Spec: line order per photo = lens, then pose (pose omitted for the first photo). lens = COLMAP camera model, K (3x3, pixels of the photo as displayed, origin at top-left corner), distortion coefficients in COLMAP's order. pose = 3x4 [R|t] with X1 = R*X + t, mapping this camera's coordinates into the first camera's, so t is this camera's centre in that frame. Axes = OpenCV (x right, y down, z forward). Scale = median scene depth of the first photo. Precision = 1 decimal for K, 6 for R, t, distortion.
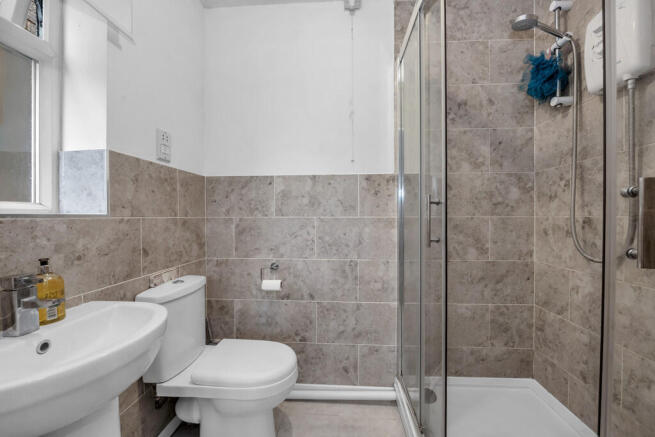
lens RADIAL K [[266.3, 0, 328.2], [0, 266.3, 218.5], [0, 0, 1]] dist [-0.009358, -0.001730]
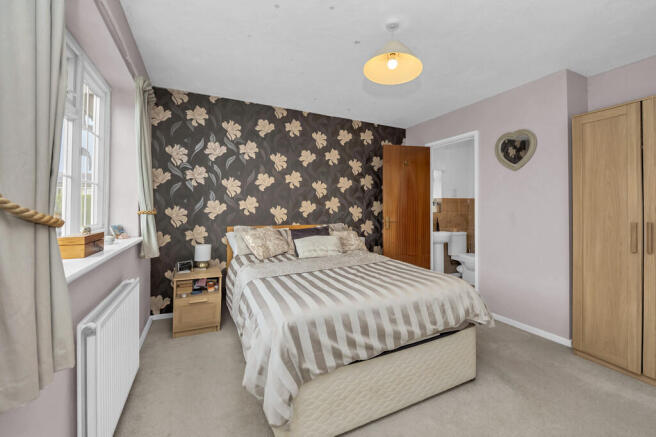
lens RADIAL K [[266.7, 0, 328.1], [0, 266.7, 213.3], [0, 0, 1]] dist [-0.009358, -0.001730]
pose [[0.484200, 0.005637, -0.874939, 1.619461], [-0.012218, 0.999925, -0.000320, 0.015932], [0.874872, 0.010845, 0.484232, -2.130312]]
